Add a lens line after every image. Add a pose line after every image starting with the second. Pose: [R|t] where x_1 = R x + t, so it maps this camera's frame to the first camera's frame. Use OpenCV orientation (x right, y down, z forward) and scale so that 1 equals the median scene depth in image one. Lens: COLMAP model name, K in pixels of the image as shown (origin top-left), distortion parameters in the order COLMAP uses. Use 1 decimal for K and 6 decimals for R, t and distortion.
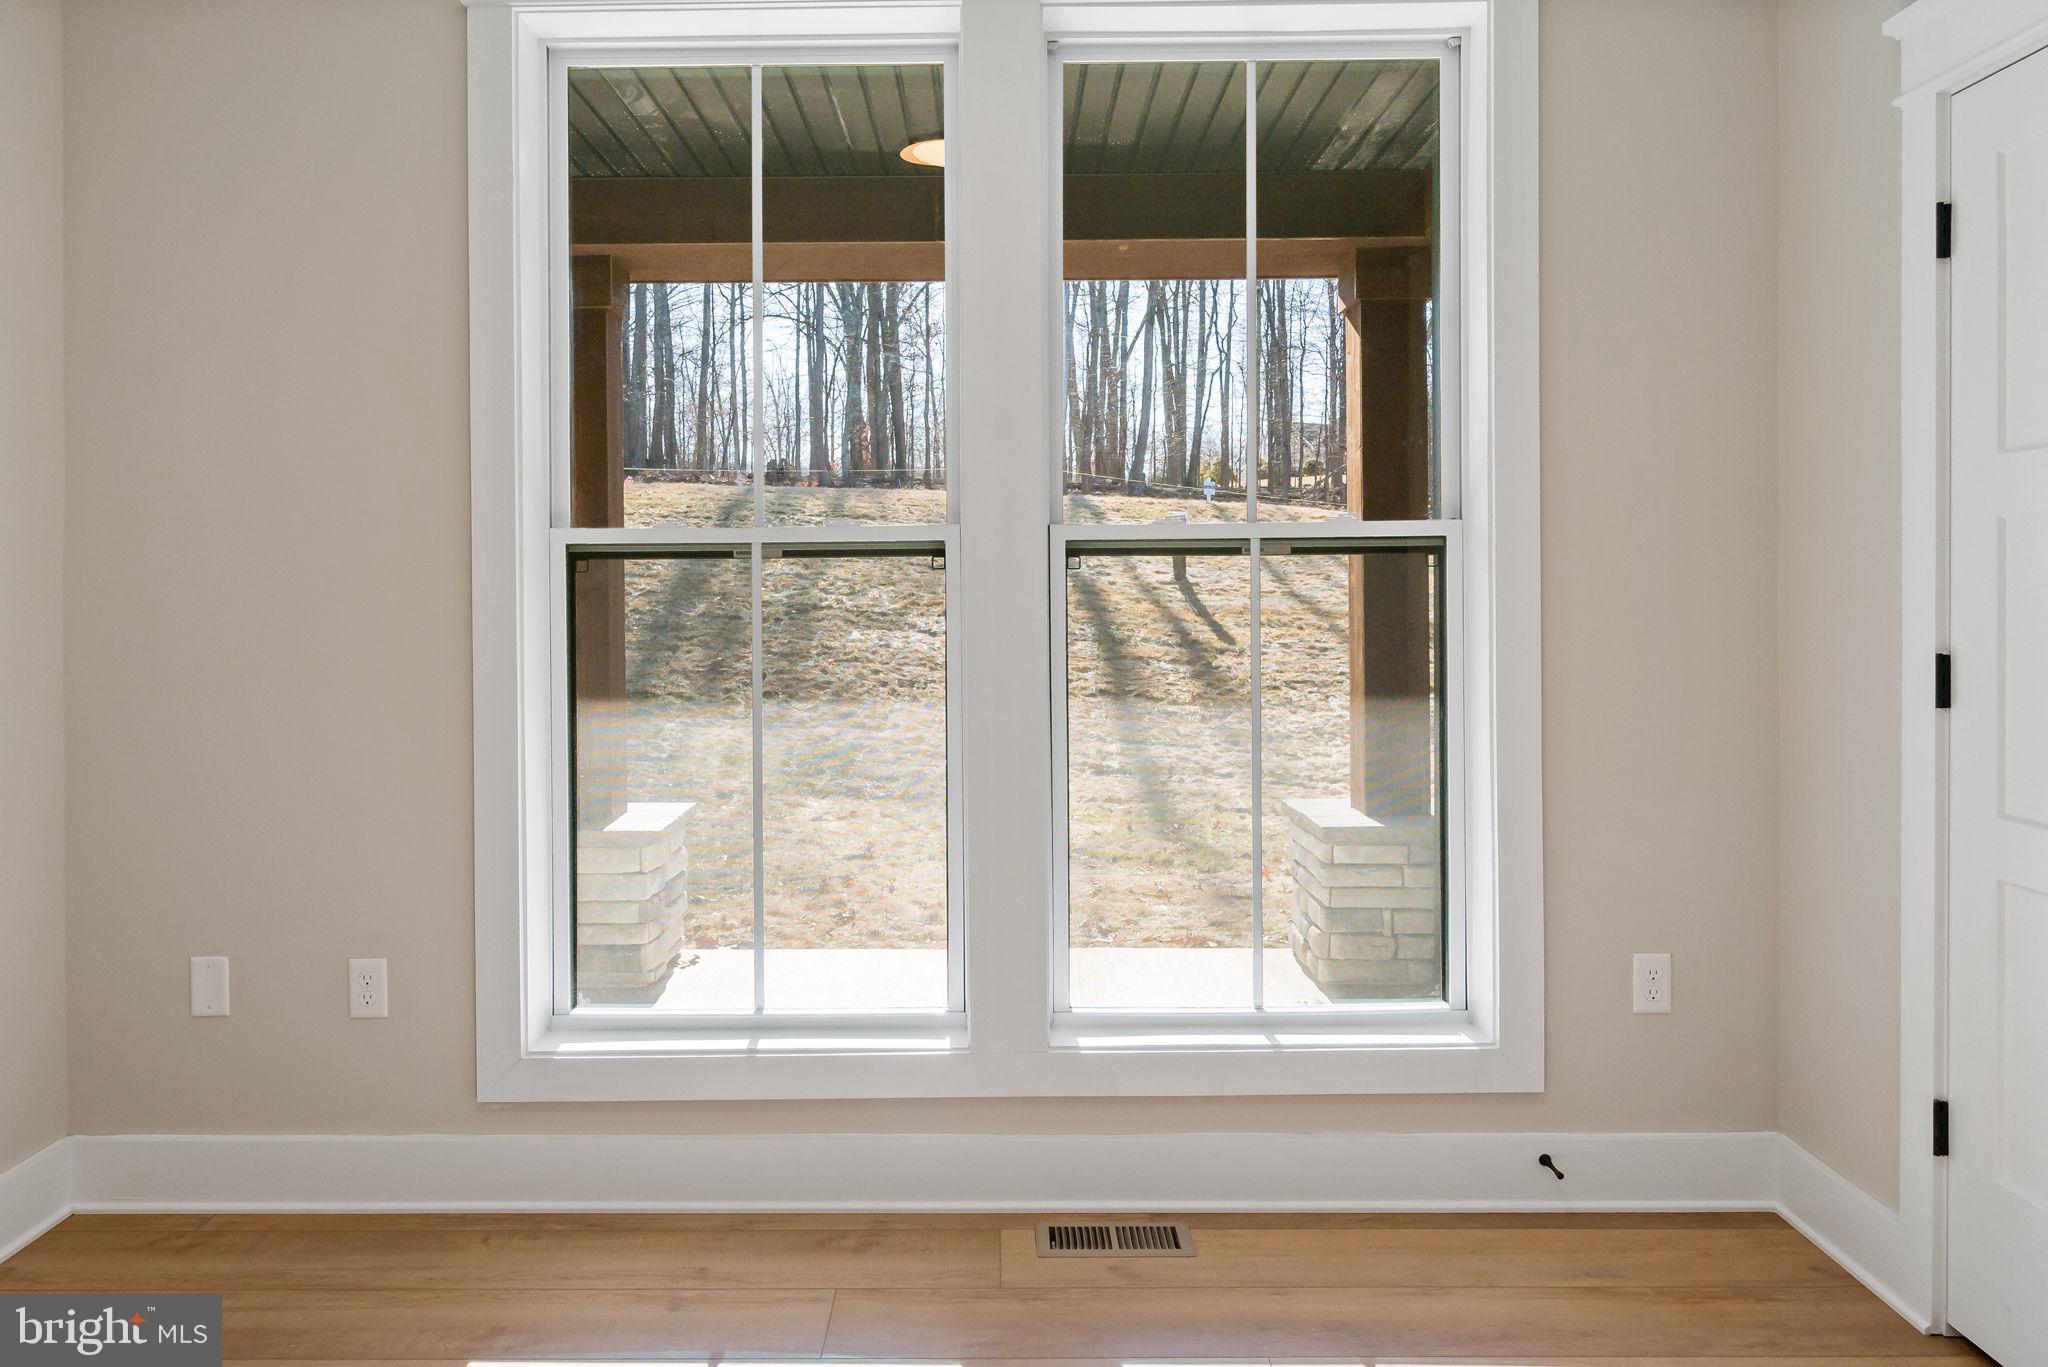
lens RADIAL K [[1437.1, 0, 1018.6], [0, 1437.1, 612.0], [0, 0, 1]] dist [-0.044077, 0.062546]
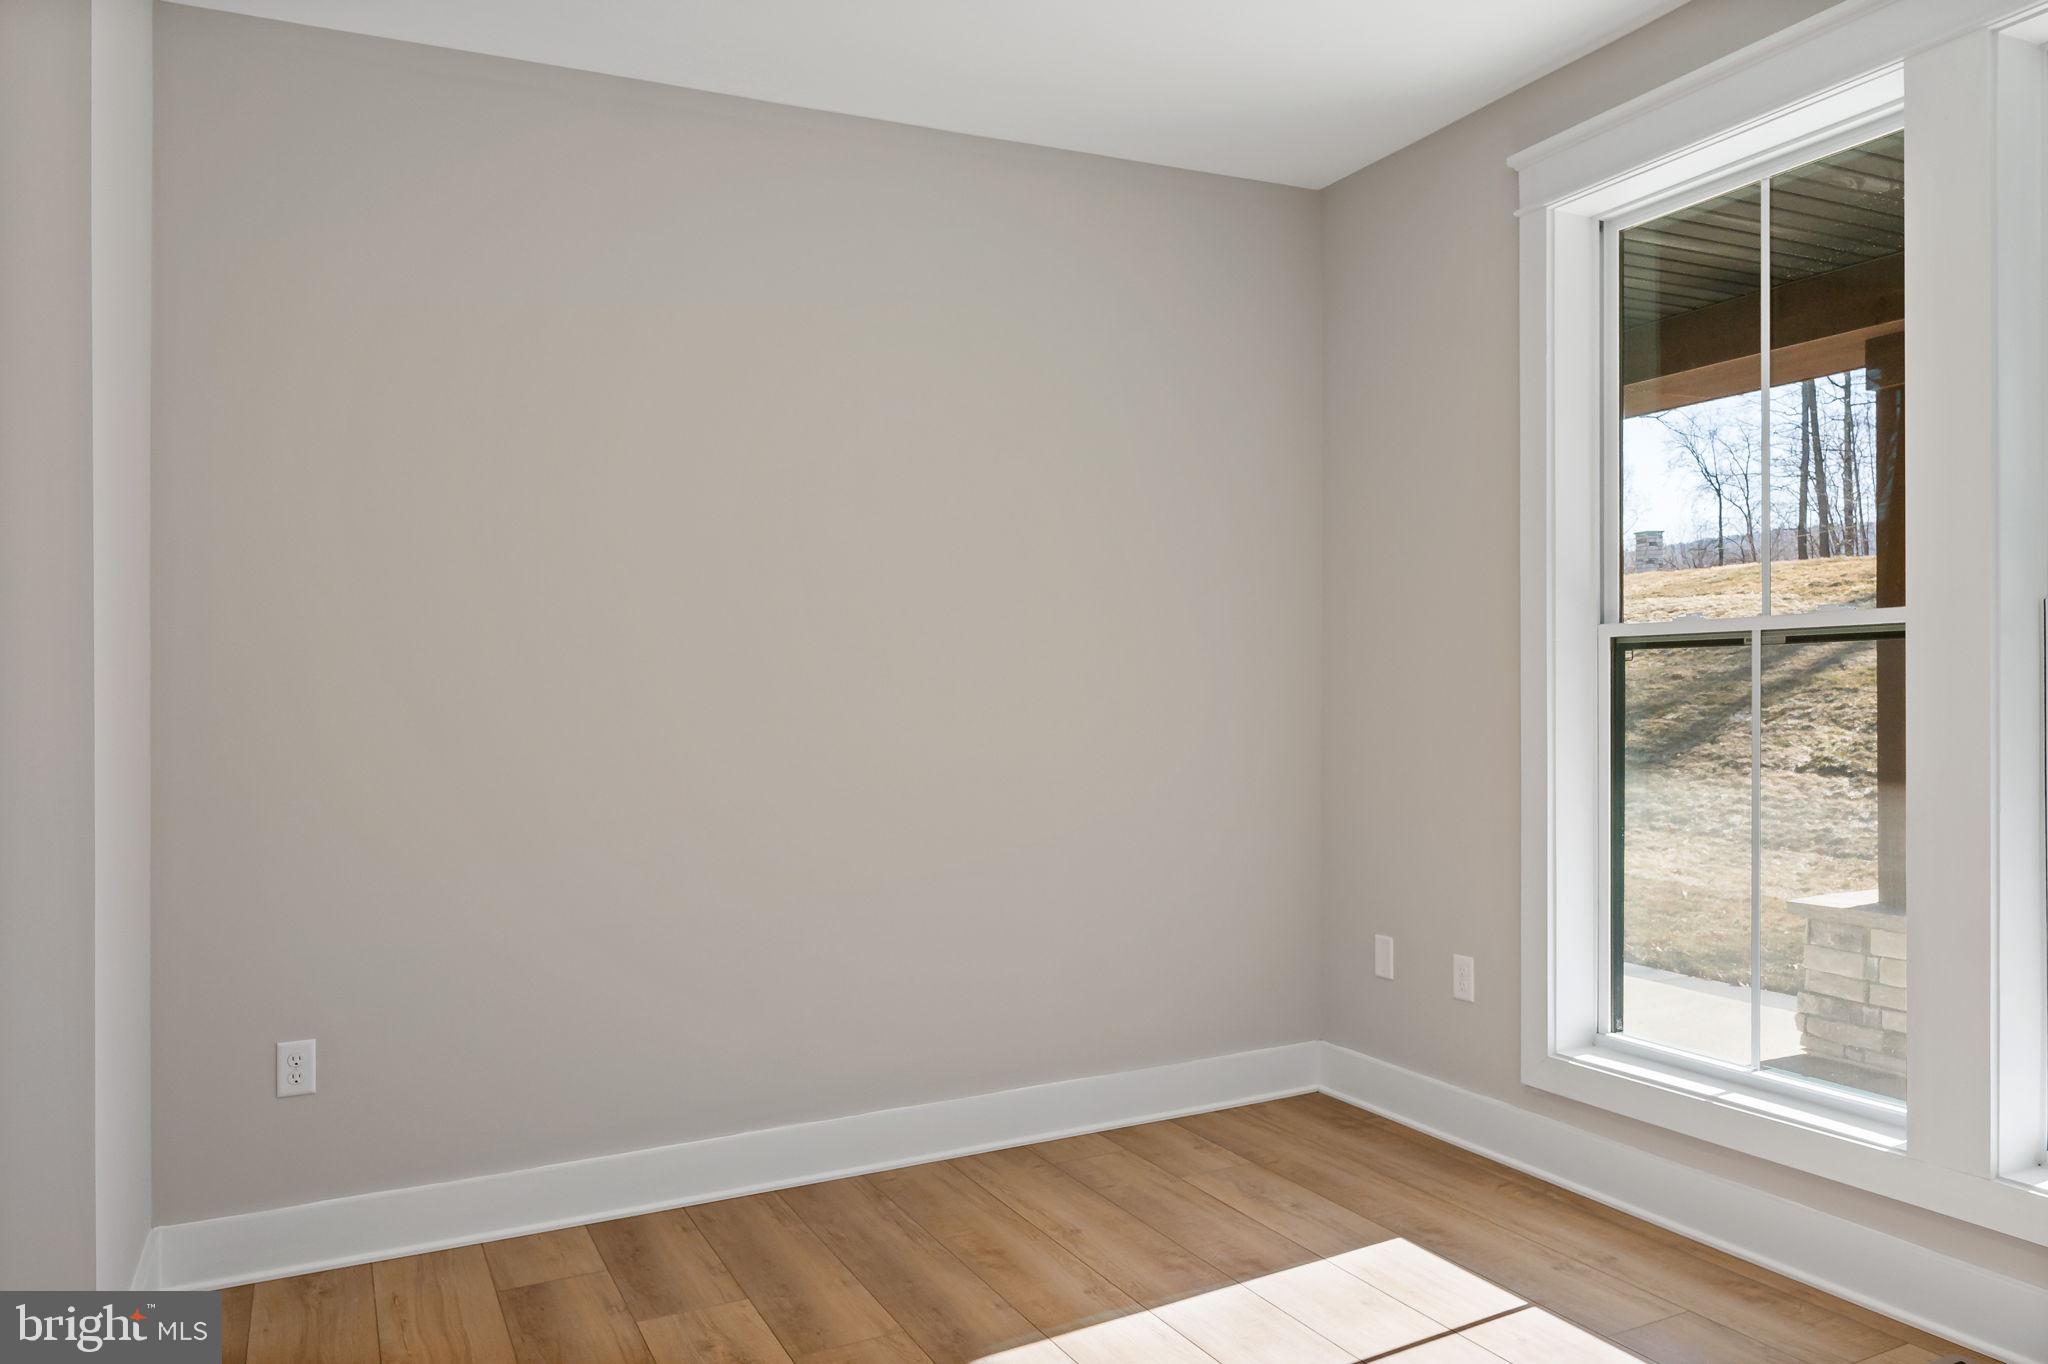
lens RADIAL K [[1494.6, 0, 1027.6], [0, 1494.6, 683.8], [0, 0, 1]] dist [0.059094, 0.002367]
pose [[0.461503, 0.002865, -0.887134, 0.593571], [-0.008204, 0.999966, -0.001038, -0.004459], [0.887101, 0.007757, 0.461511, -0.005396]]
